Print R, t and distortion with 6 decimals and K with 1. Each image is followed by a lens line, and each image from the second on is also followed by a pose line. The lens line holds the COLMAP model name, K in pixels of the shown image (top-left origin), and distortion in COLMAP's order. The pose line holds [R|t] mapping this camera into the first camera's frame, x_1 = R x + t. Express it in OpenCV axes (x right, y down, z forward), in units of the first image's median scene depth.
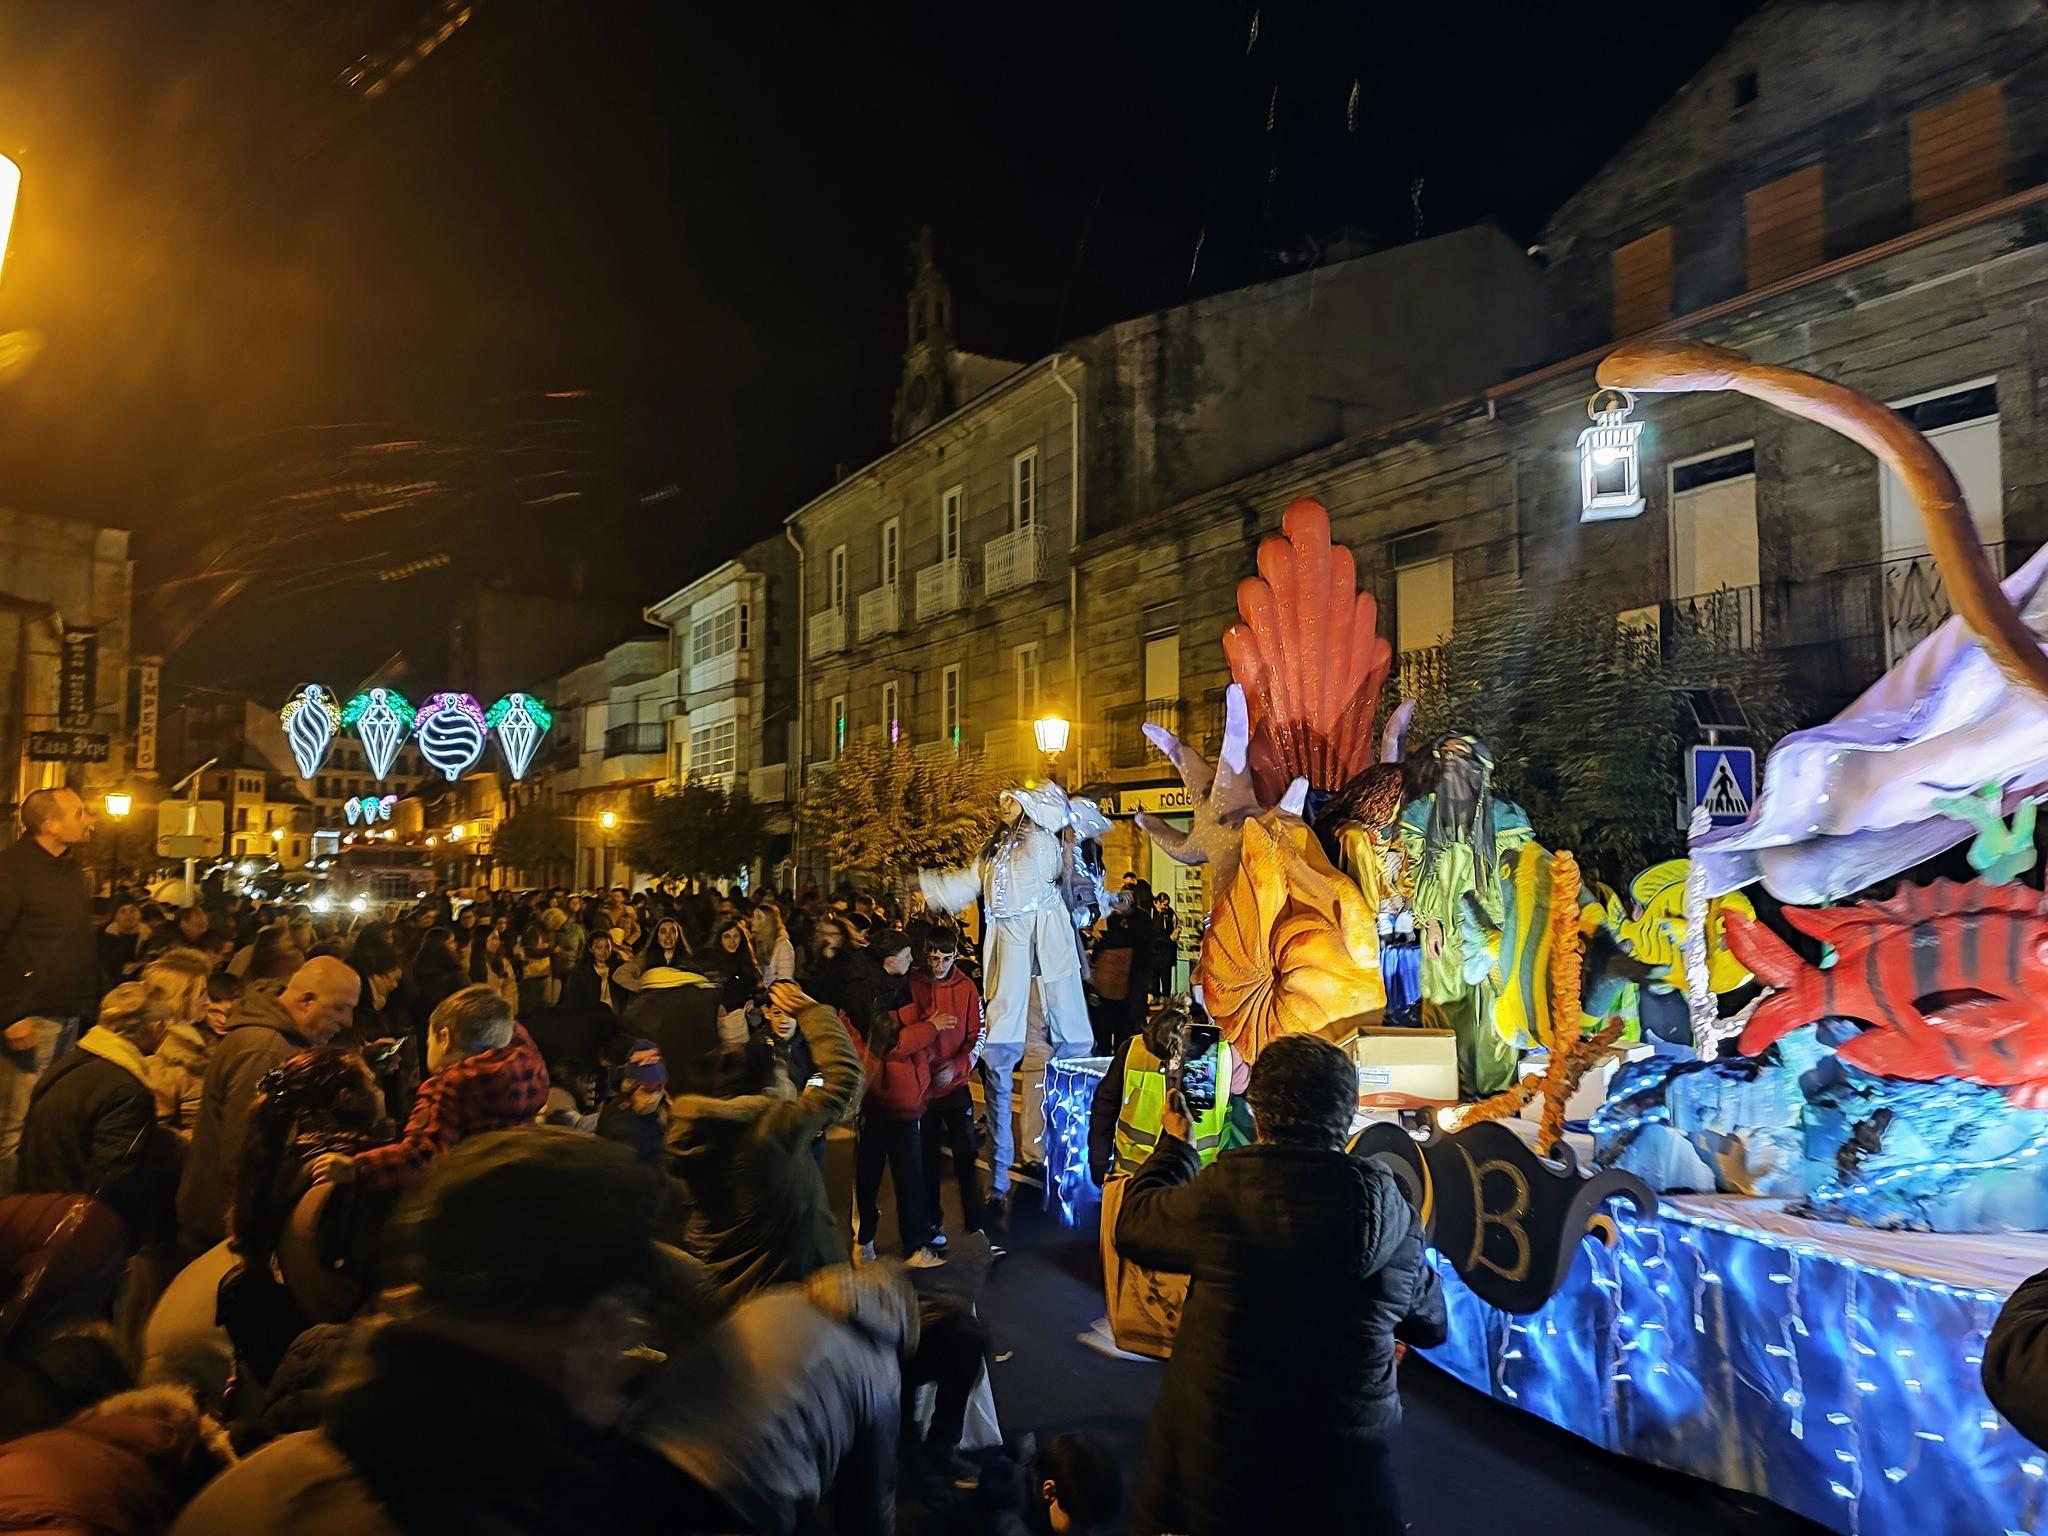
lens RADIAL K [[1484.2, 0, 1030.0], [0, 1484.2, 762.4], [0, 0, 1]] dist [0.064821, -0.078941]
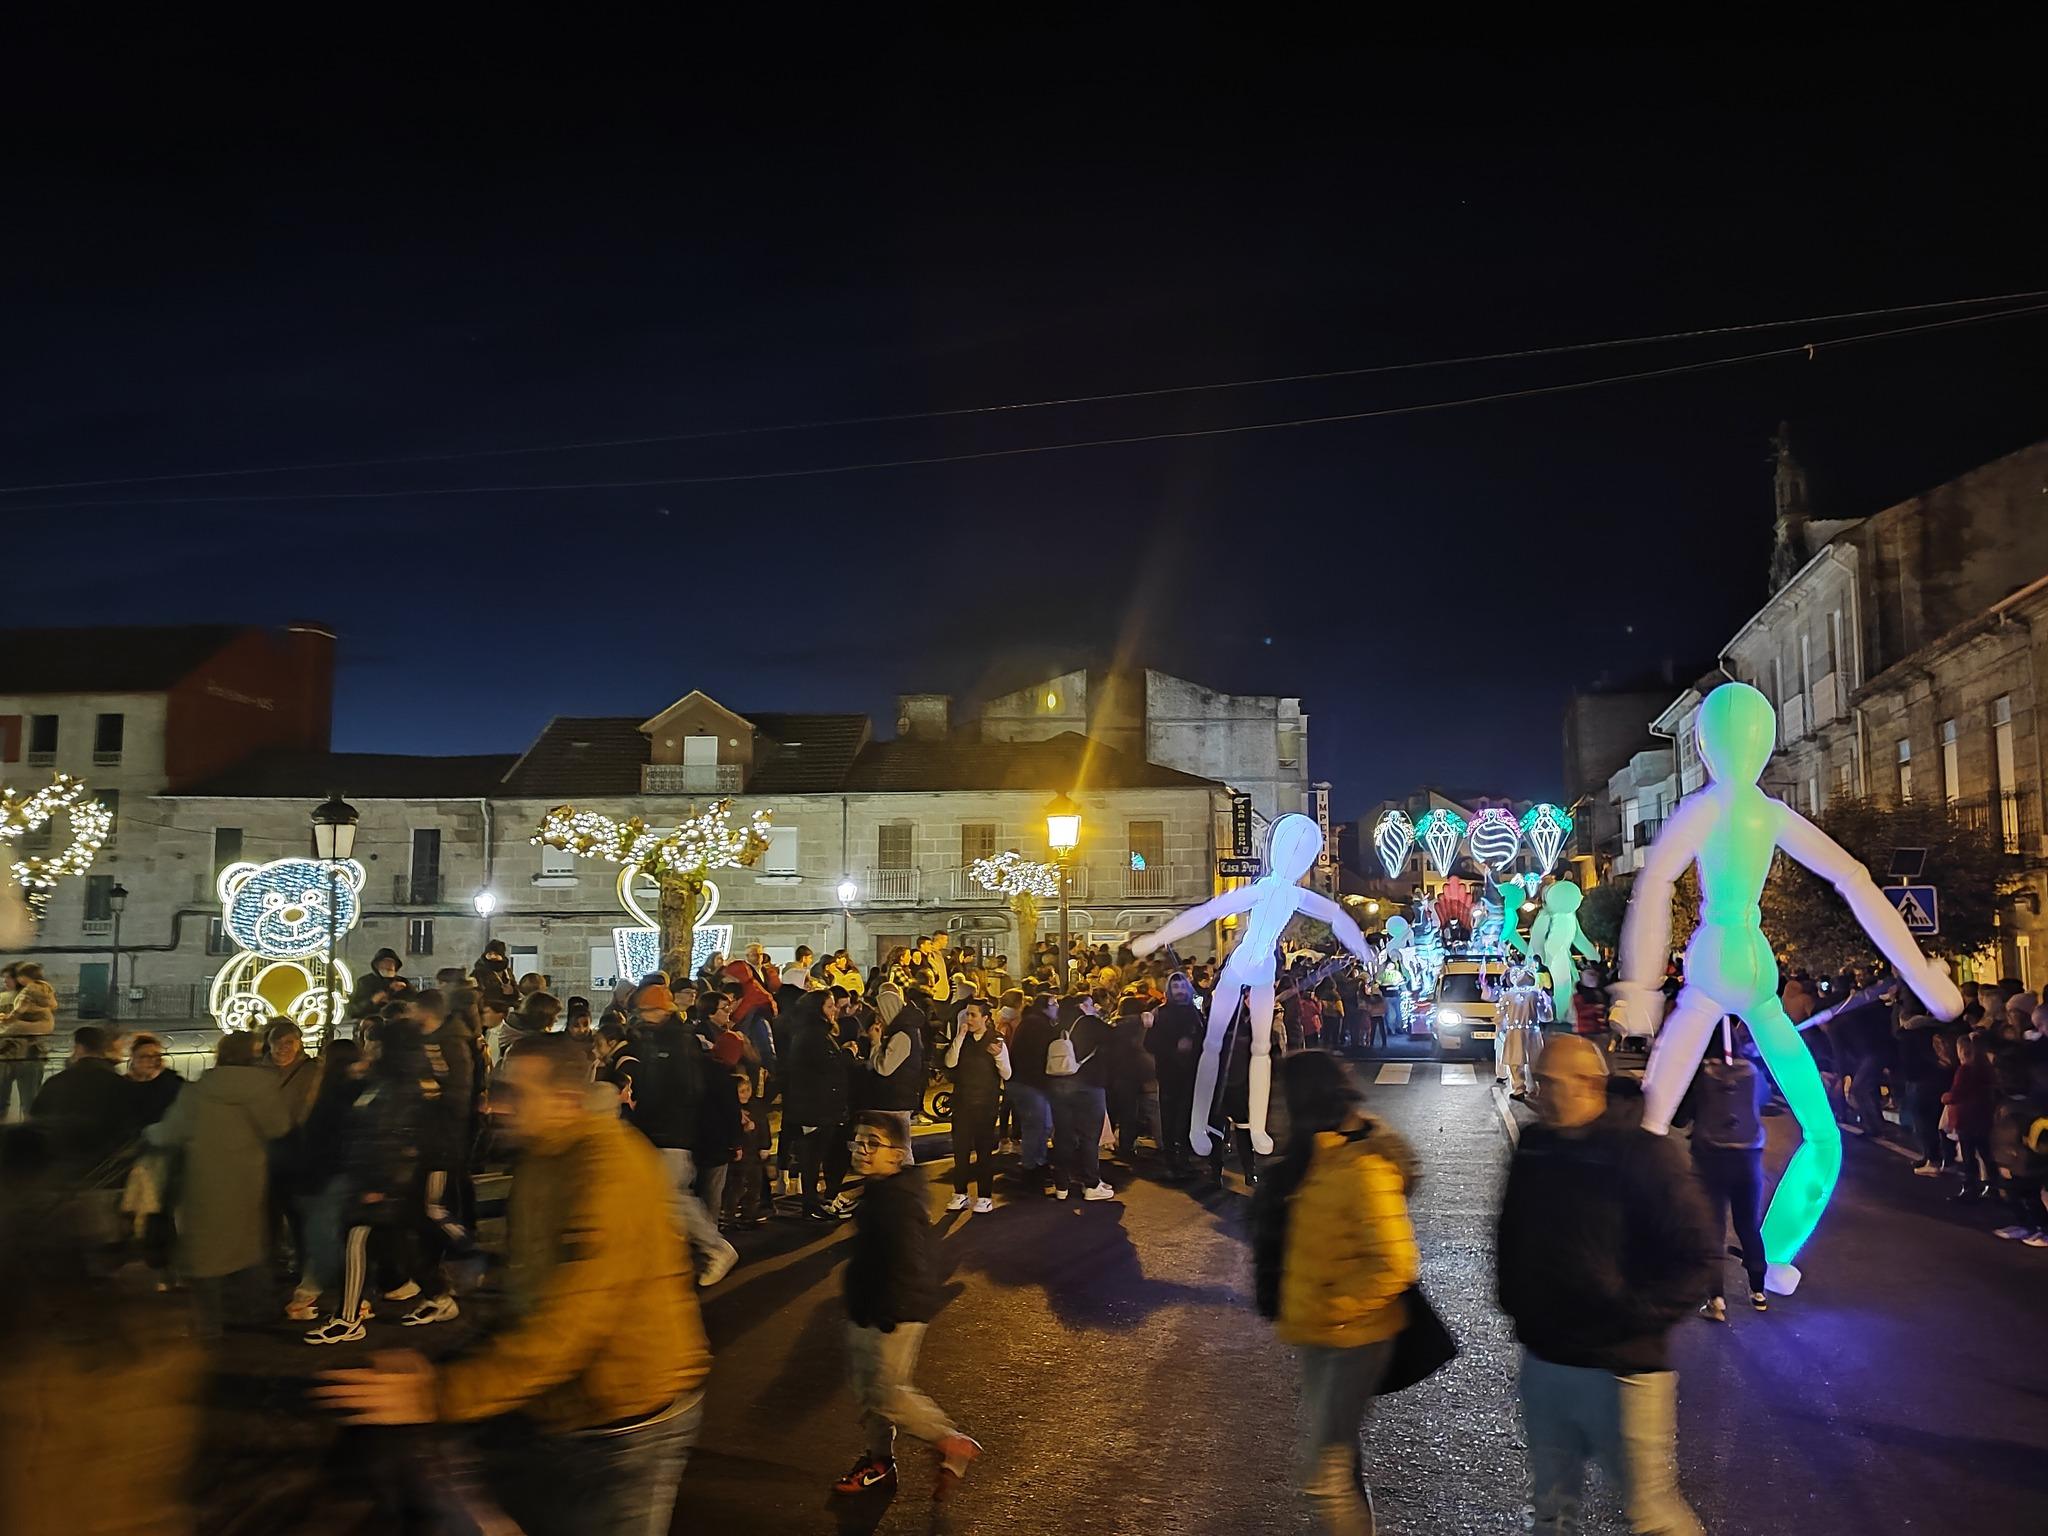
lens RADIAL K [[1521.0, 0, 1060.8], [0, 1521.0, 782.5], [0, 0, 1]] dist [0.071455, -0.090605]
pose [[0.734831, -0.070670, -0.674558, 0.313320], [0.052440, 0.997500, -0.047378, -0.032106], [0.676220, -0.000559, 0.736700, -0.321043]]
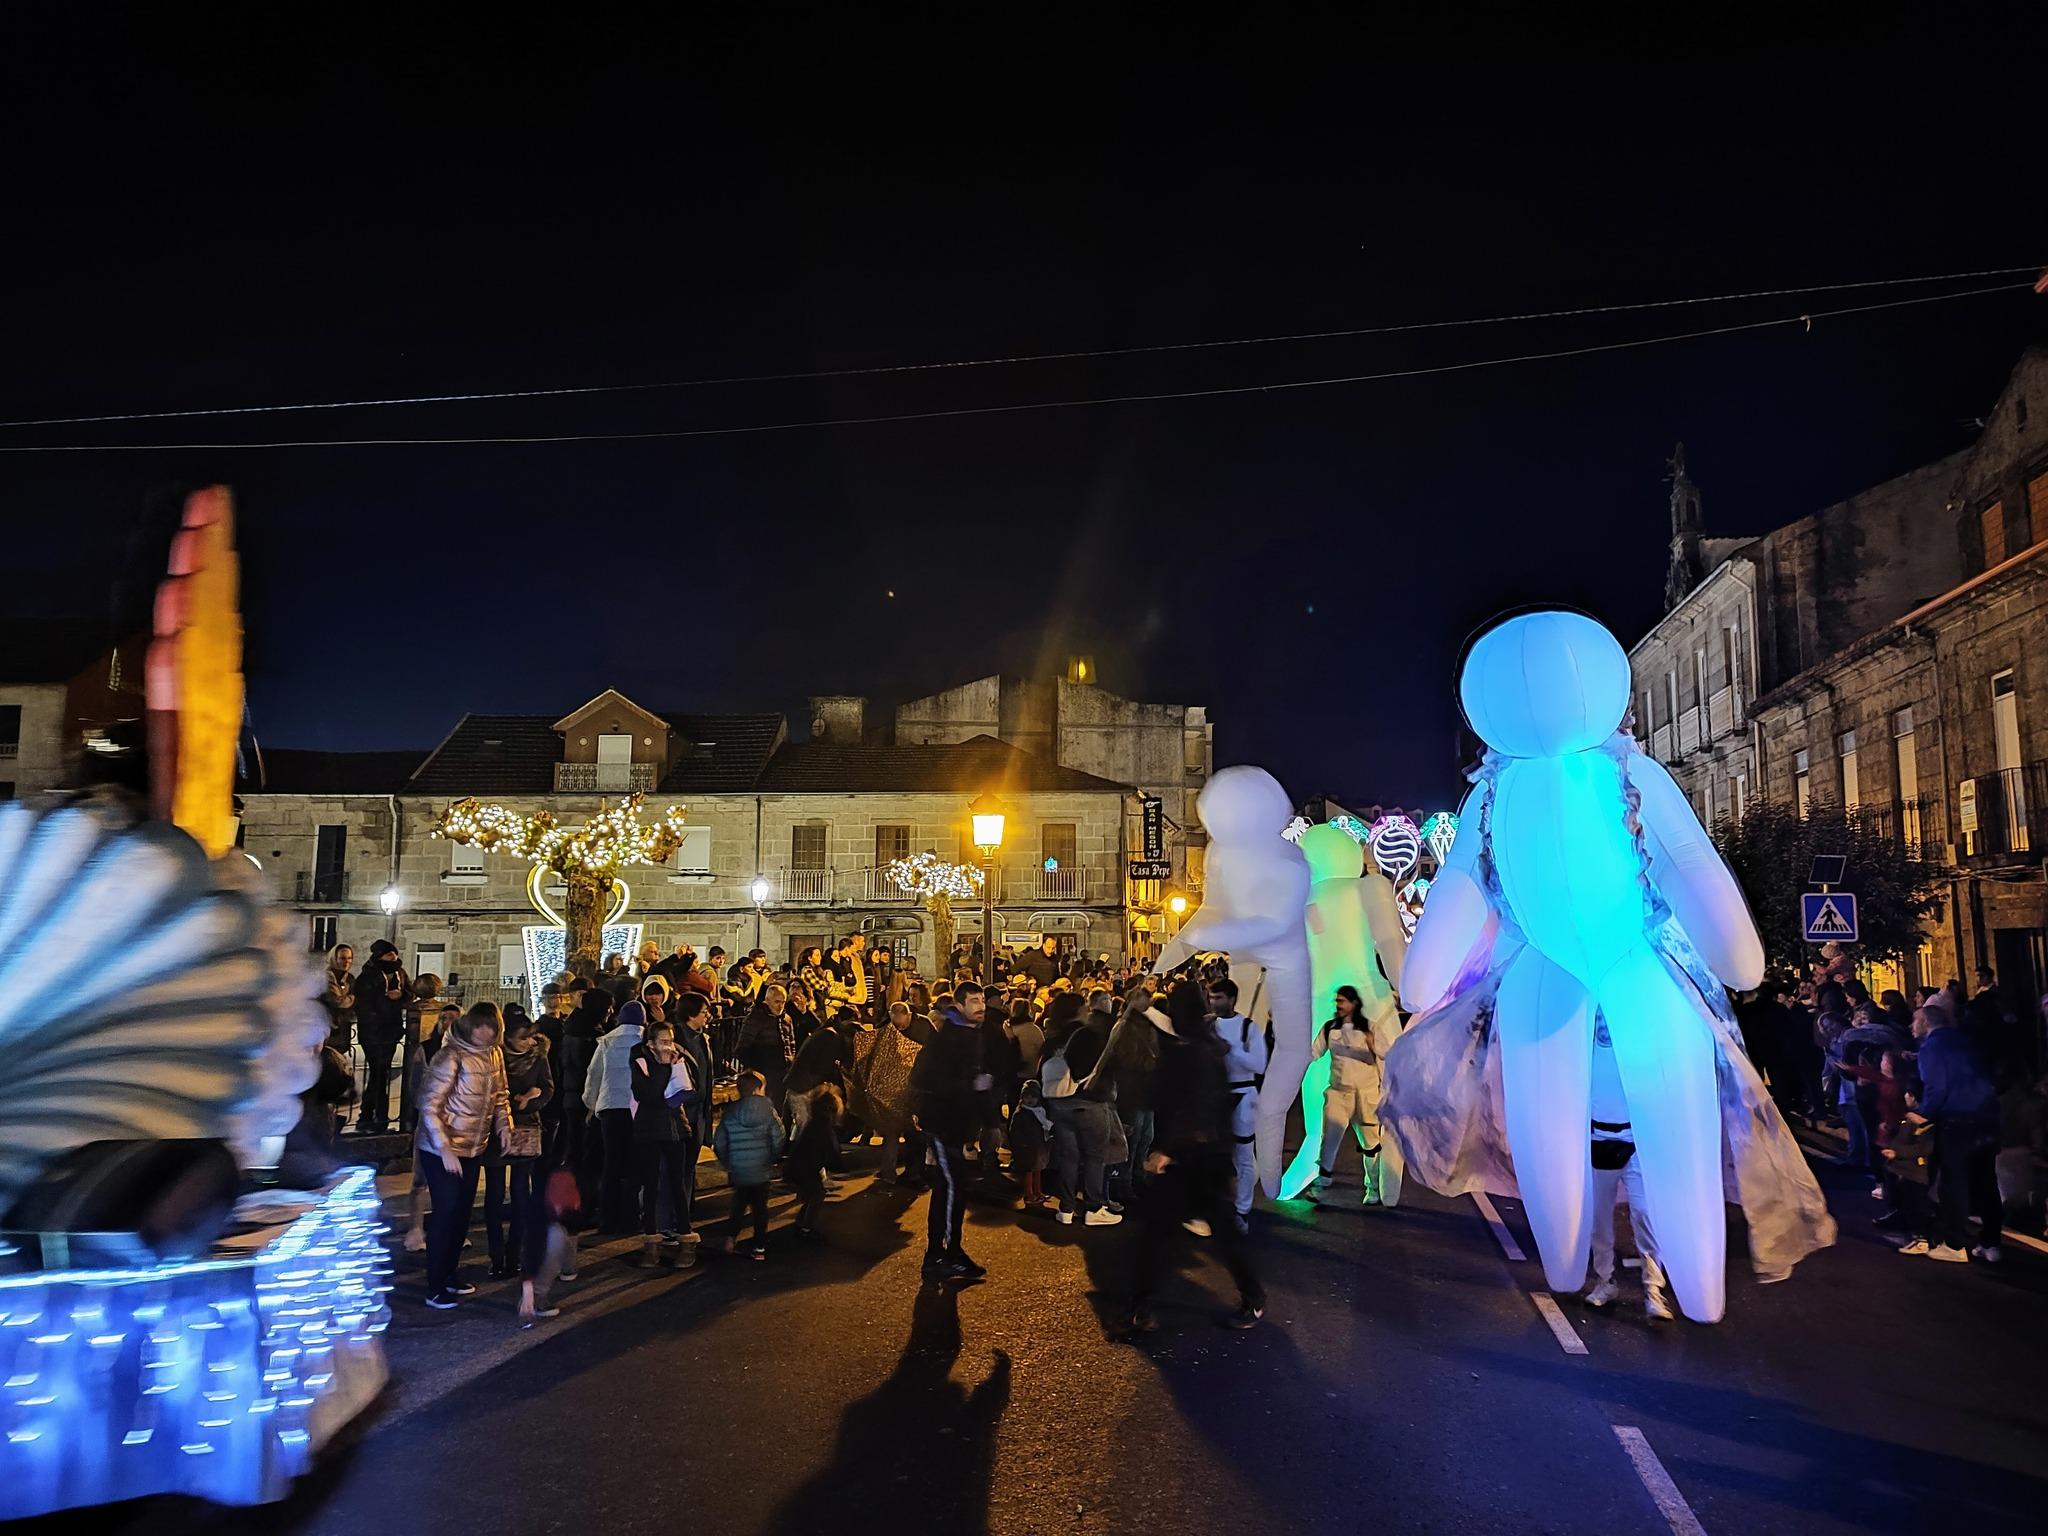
lens RADIAL K [[1471.6, 0, 1036.1], [0, 1471.6, 761.2], [0, 0, 1]] dist [0.075282, -0.087655]
pose [[0.765596, -0.074232, -0.639025, 0.288354], [0.043754, 0.997029, -0.063399, -0.030937], [0.641832, 0.020578, 0.766569, -0.303158]]
